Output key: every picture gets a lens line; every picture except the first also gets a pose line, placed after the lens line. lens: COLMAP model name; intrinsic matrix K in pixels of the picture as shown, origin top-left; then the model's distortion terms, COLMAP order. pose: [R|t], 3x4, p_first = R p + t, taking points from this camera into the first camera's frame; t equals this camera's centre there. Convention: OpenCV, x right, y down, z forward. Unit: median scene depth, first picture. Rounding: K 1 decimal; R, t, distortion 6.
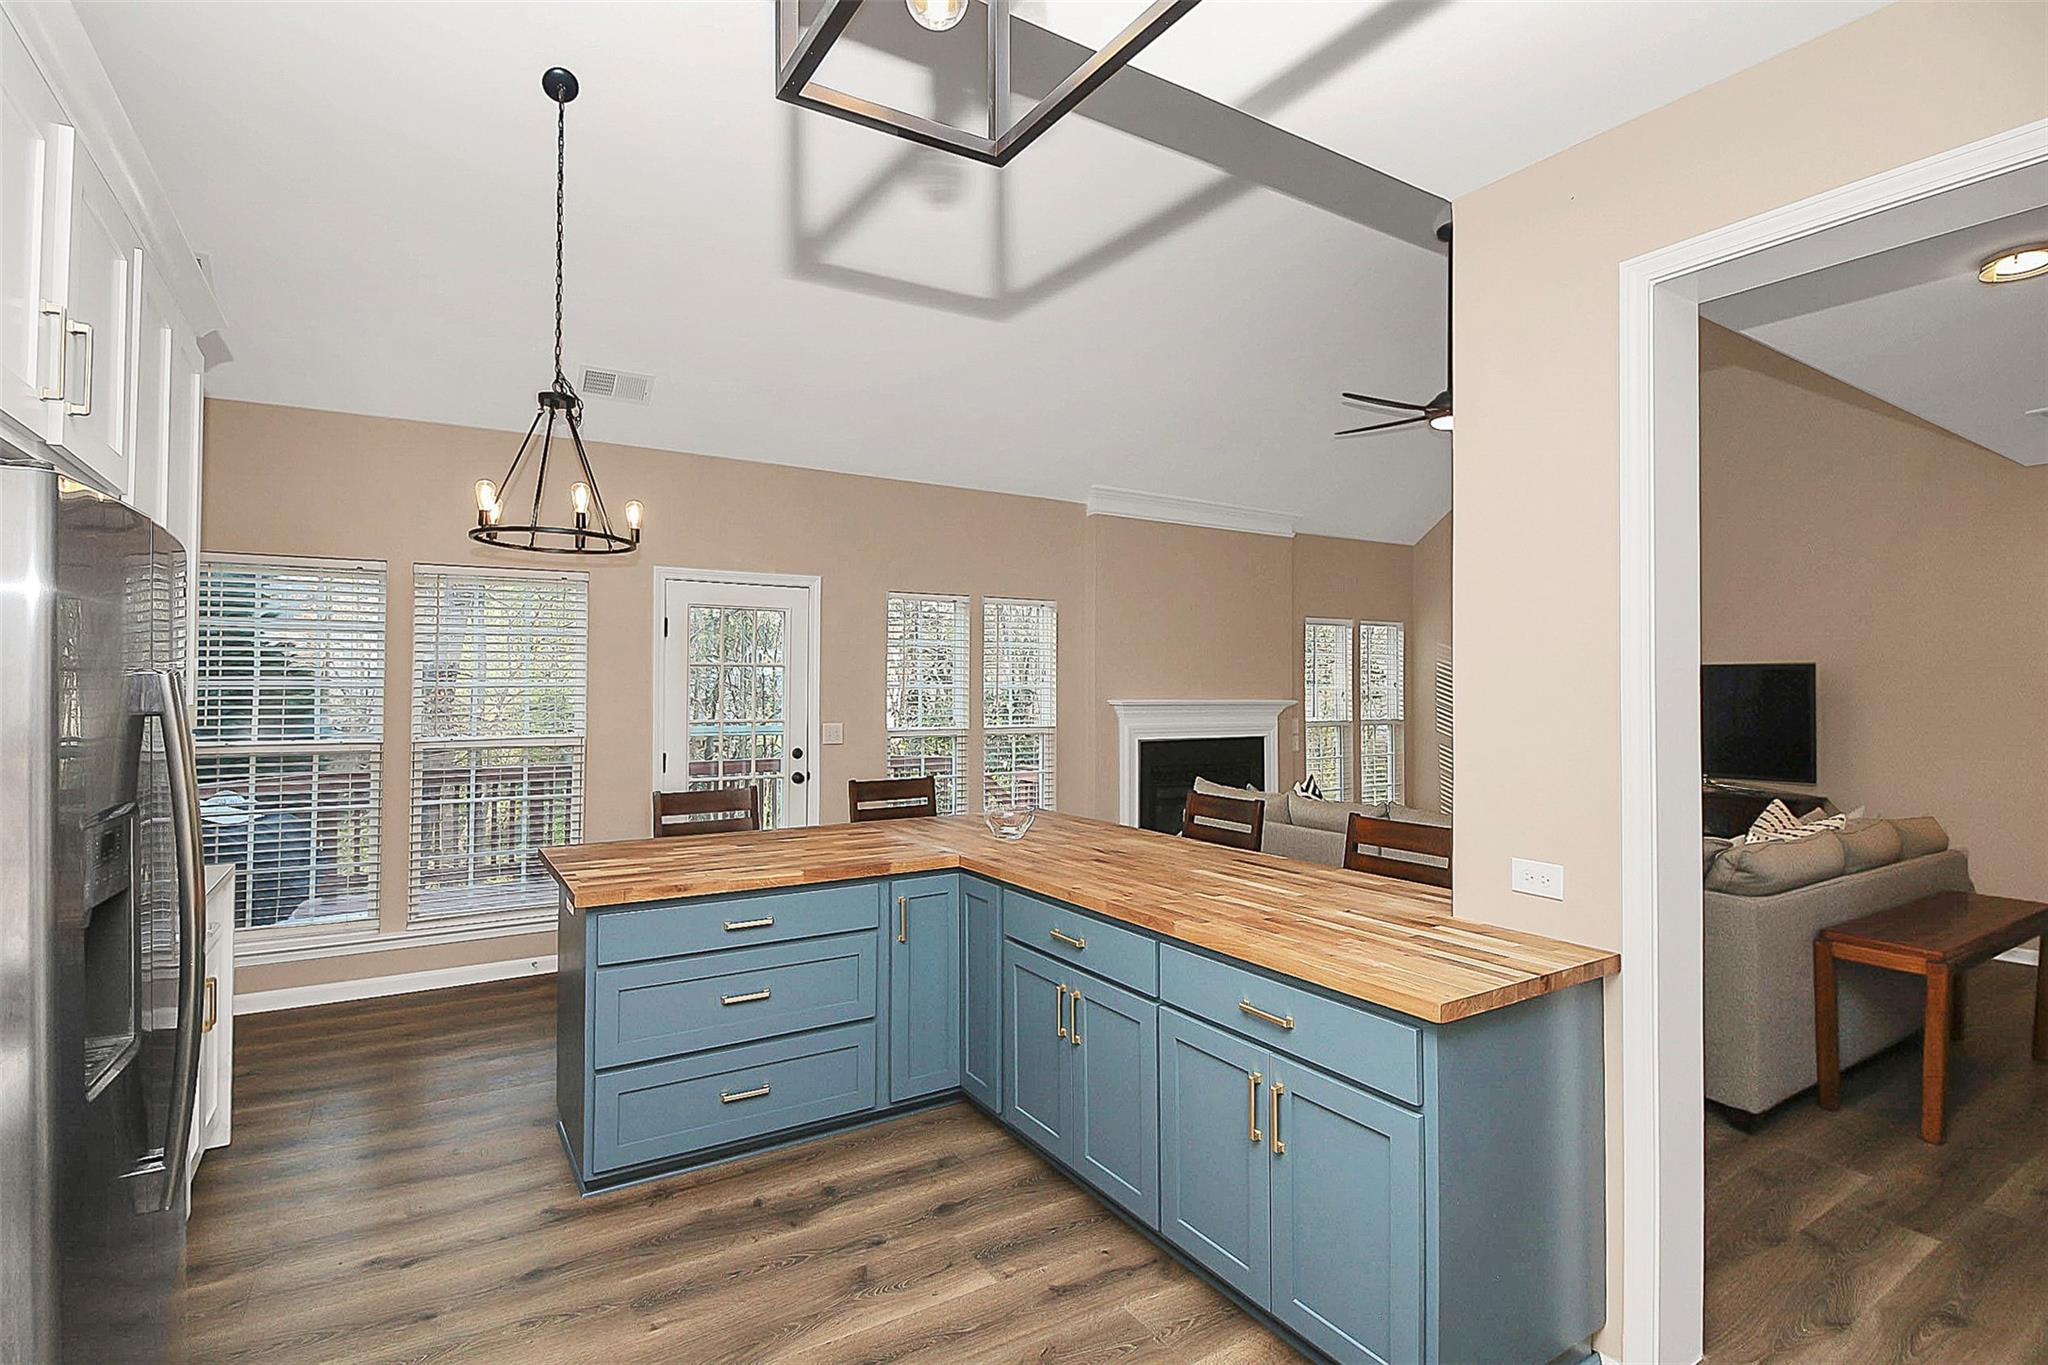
lens RADIAL K [[982.4, 0, 1015.2], [0, 982.4, 665.5], [0, 0, 1]] dist [-0.003717, -0.000797]
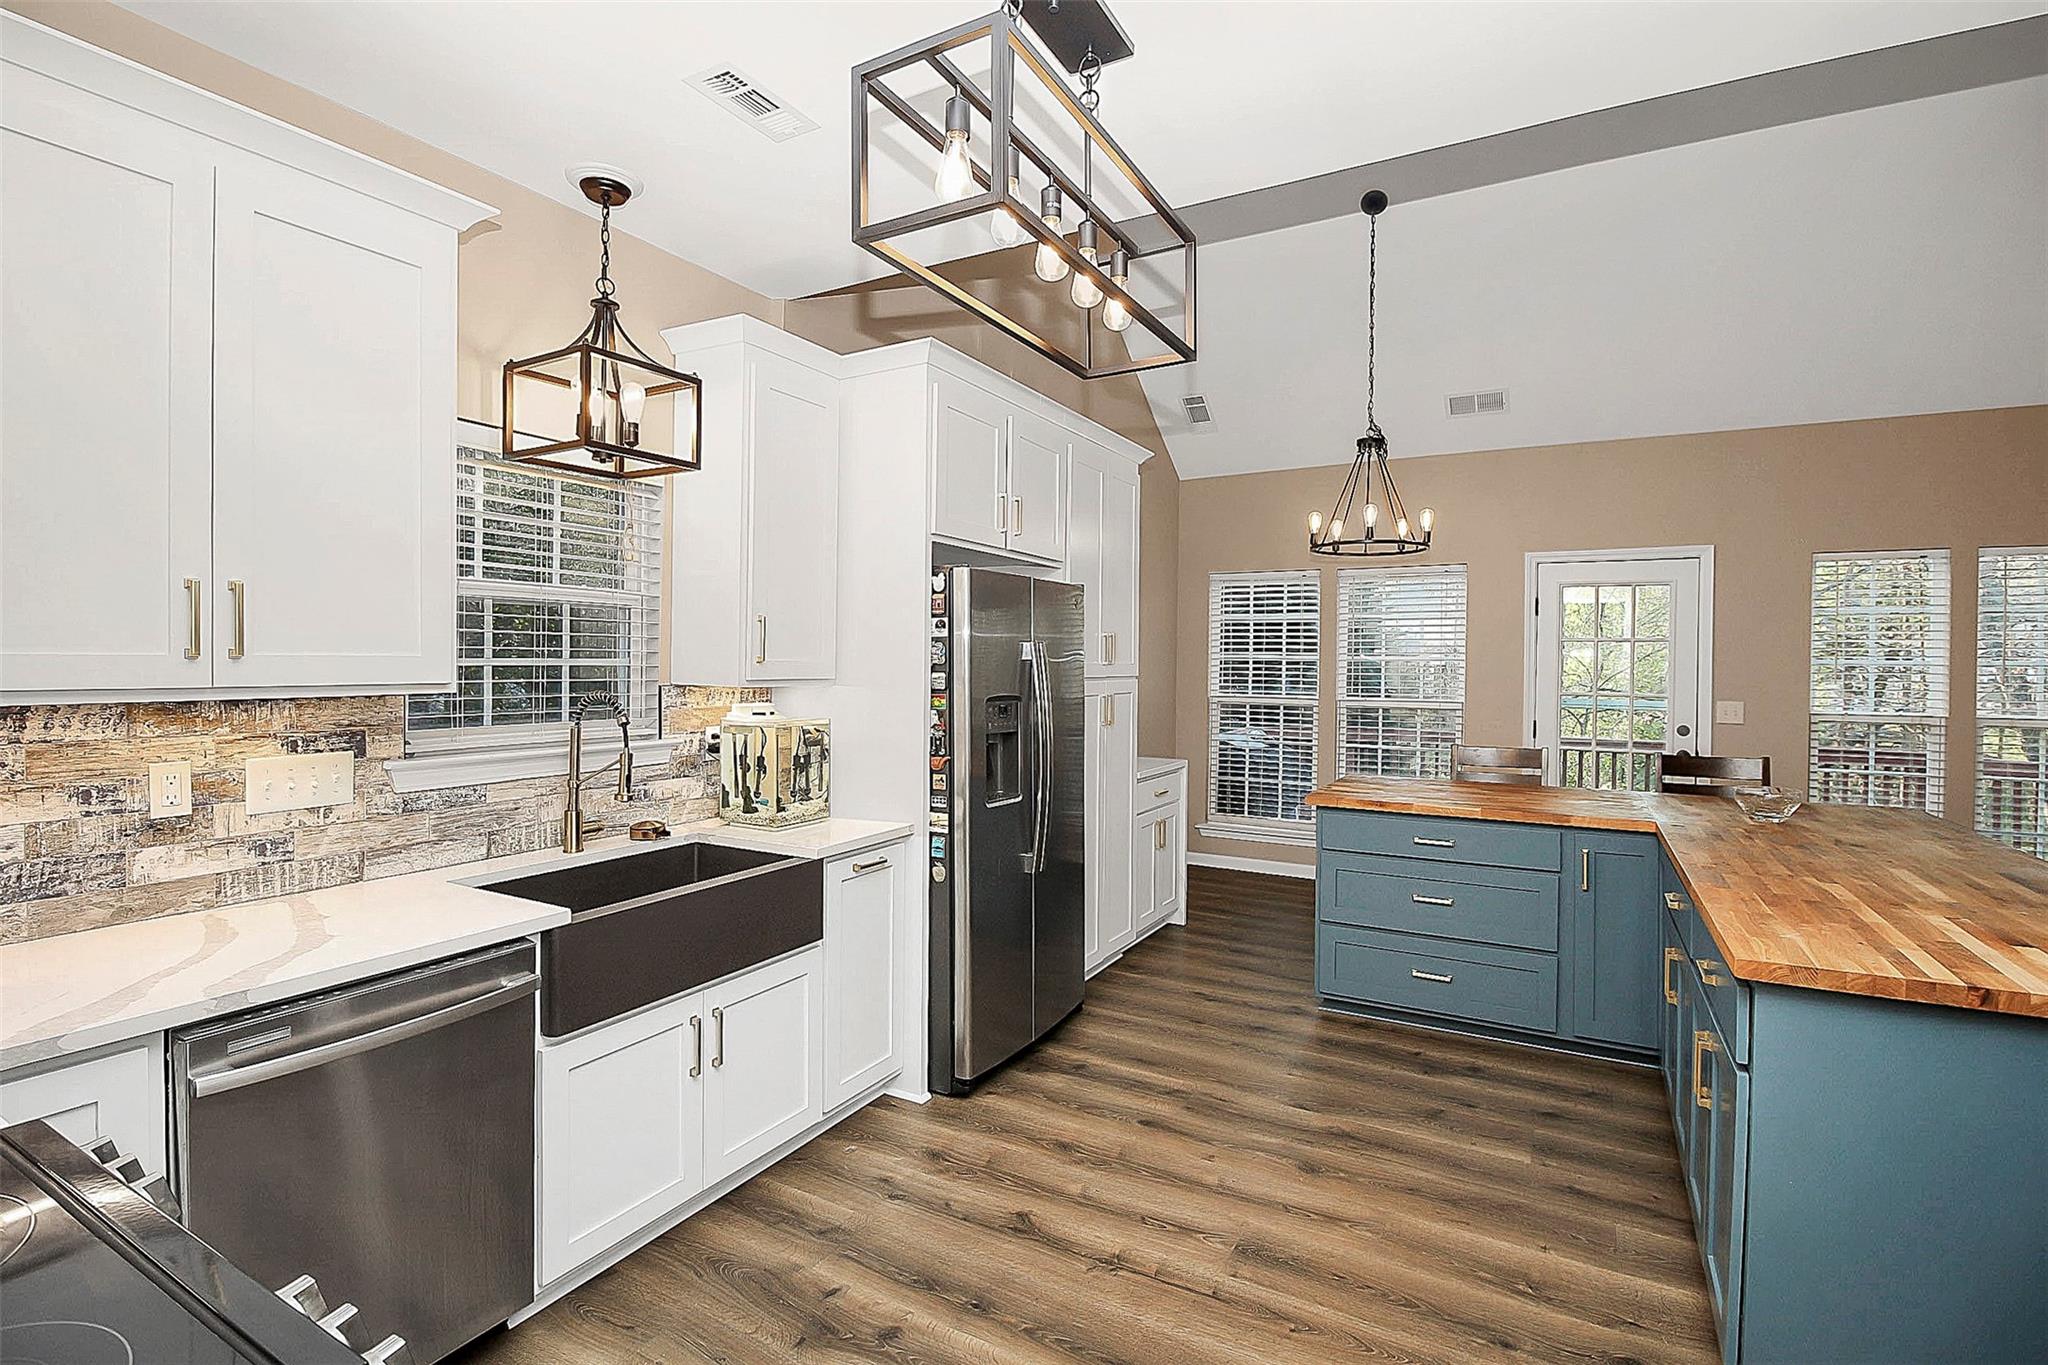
lens RADIAL K [[957.0, 0, 1017.1], [0, 957.0, 666.0], [0, 0, 1]] dist [0.000789, -0.013016]
pose [[0.487859, 0.010489, -0.872859, 0.479030], [0.009509, 0.999805, 0.017330, 0.005434], [0.872871, -0.016755, 0.487664, -0.059865]]
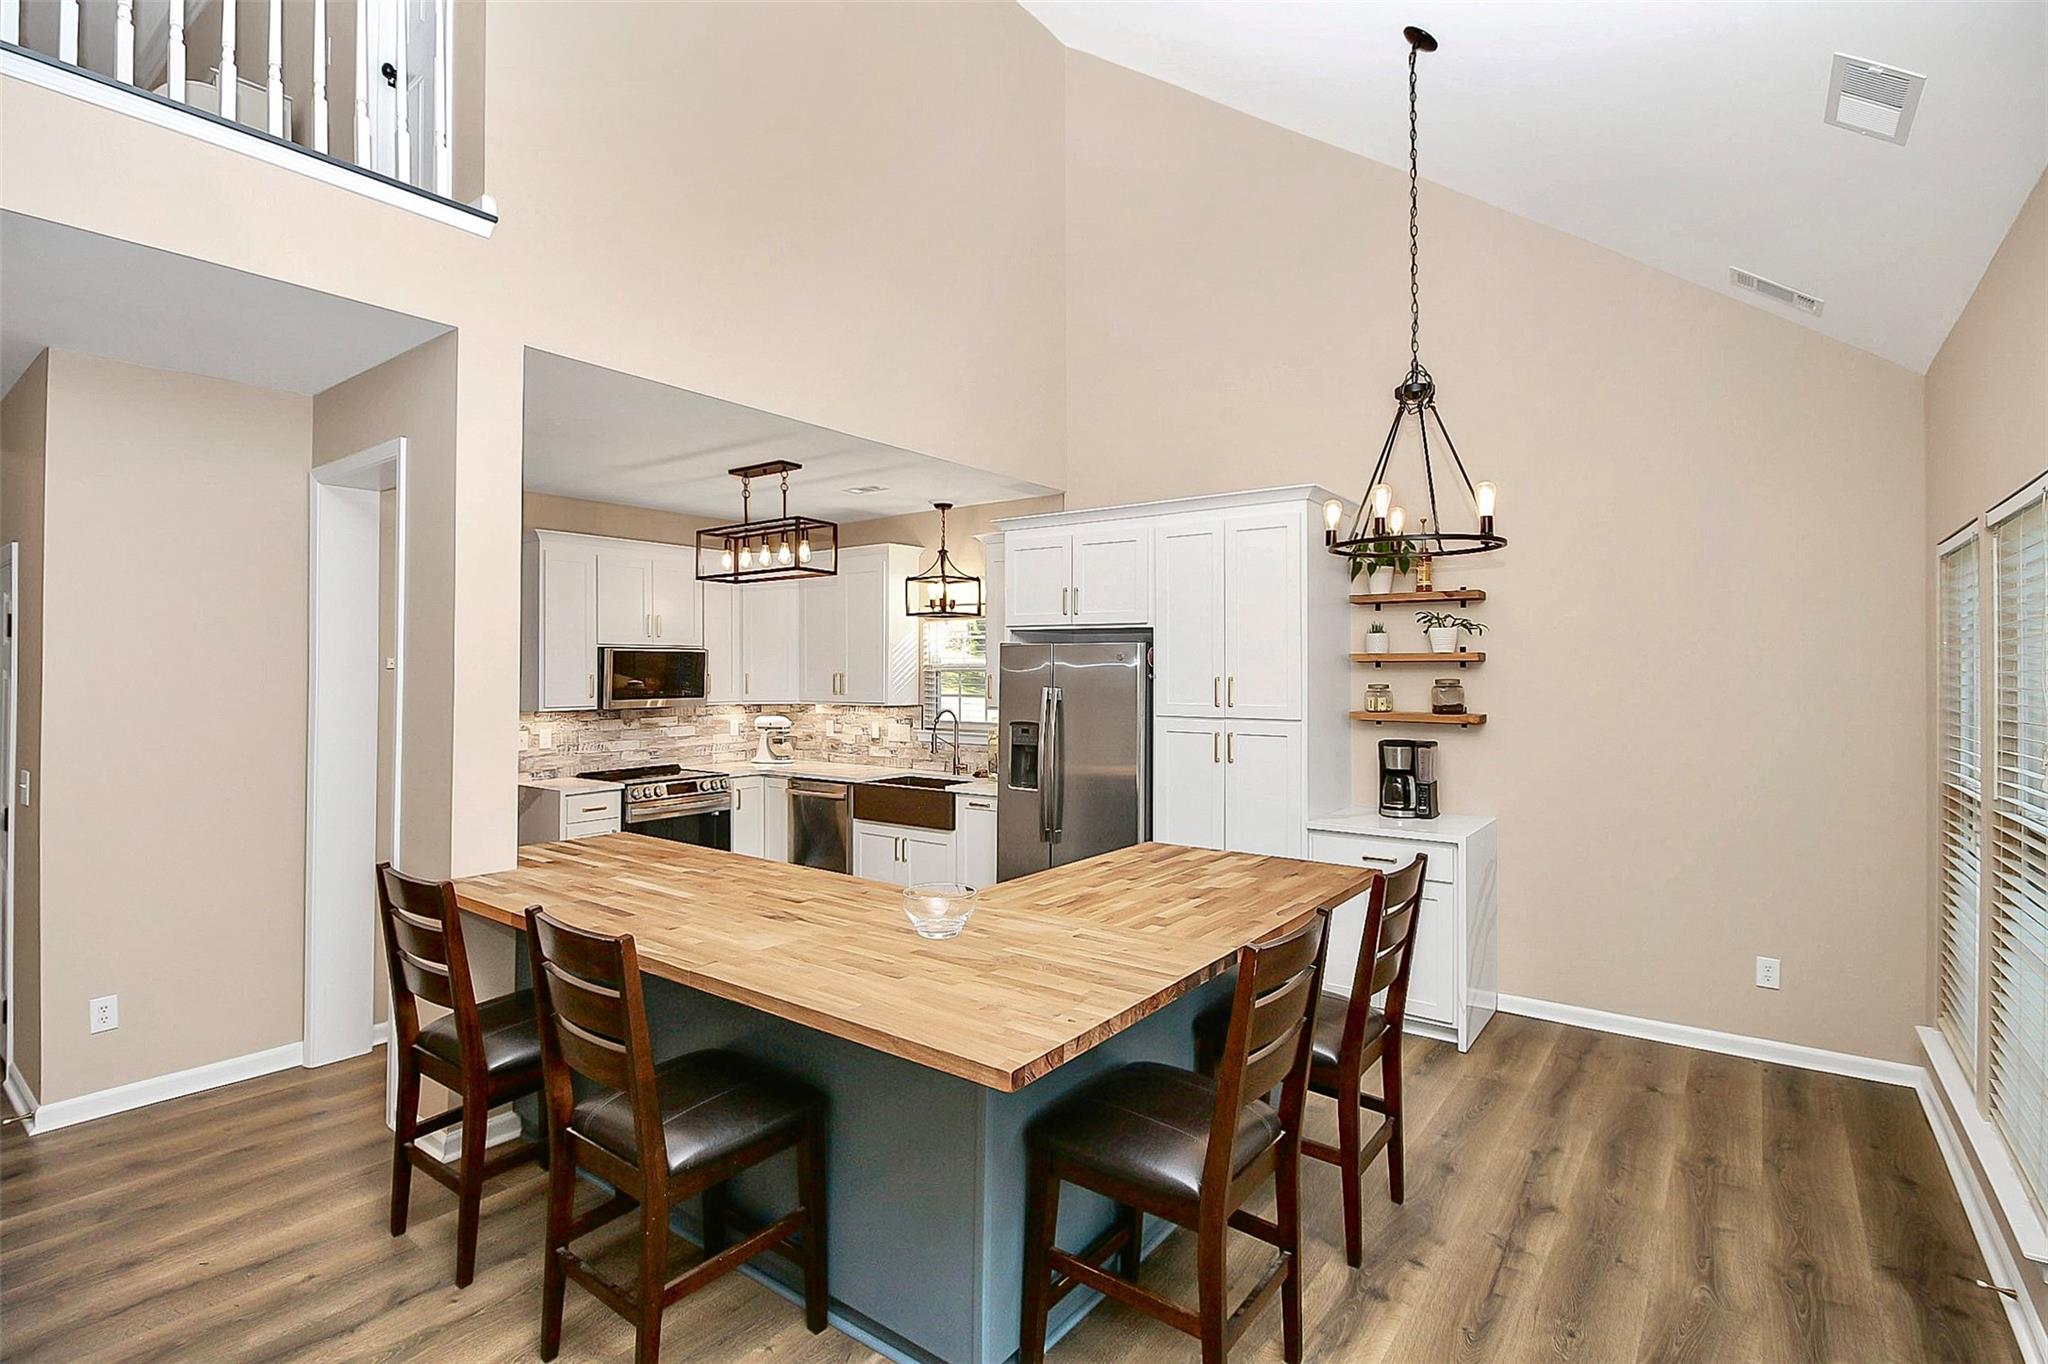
lens RADIAL K [[957.0, 0, 1017.1], [0, 957.0, 665.5], [0, 0, 1]] dist [0.000789, -0.013016]
pose [[-0.926092, -0.004538, -0.377271, 0.221275], [0.006214, 0.999609, -0.027278, 0.003731], [0.377247, -0.027607, -0.925701, 1.817763]]
